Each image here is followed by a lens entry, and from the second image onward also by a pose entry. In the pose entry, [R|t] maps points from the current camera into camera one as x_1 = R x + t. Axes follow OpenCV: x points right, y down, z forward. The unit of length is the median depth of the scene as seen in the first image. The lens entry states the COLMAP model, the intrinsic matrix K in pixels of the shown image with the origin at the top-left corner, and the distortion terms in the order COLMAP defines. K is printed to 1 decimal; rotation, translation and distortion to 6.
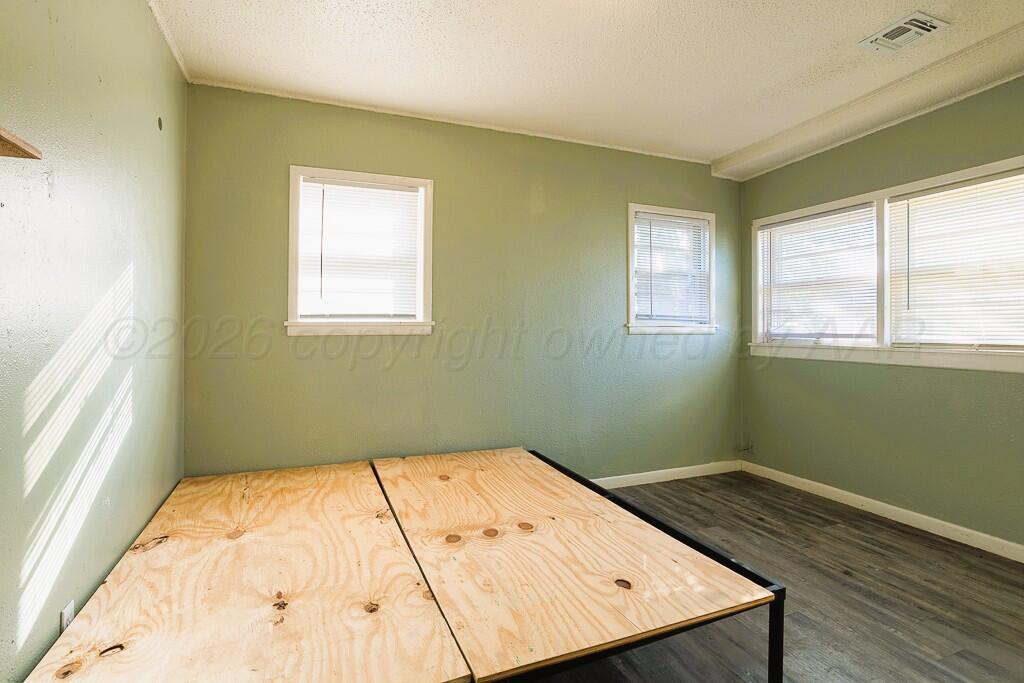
lens RADIAL K [[494.8, 0, 510.8], [0, 494.8, 335.1], [0, 0, 1]] dist [-0.047191, 0.026906]
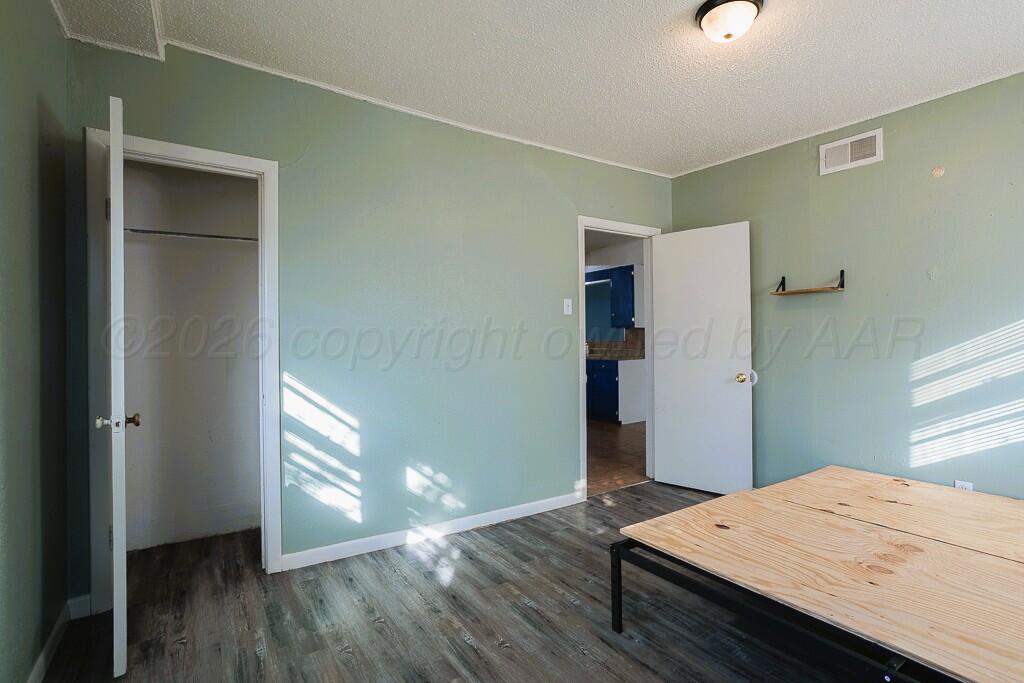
lens RADIAL K [[494.8, 0, 510.8], [0, 494.8, 335.1], [0, 0, 1]] dist [-0.047191, 0.026906]
pose [[-0.978408, 0.008670, -0.206499, 1.050142], [0.007219, 0.999944, 0.007779, -0.039040], [0.206555, 0.006120, -0.978416, 2.136036]]
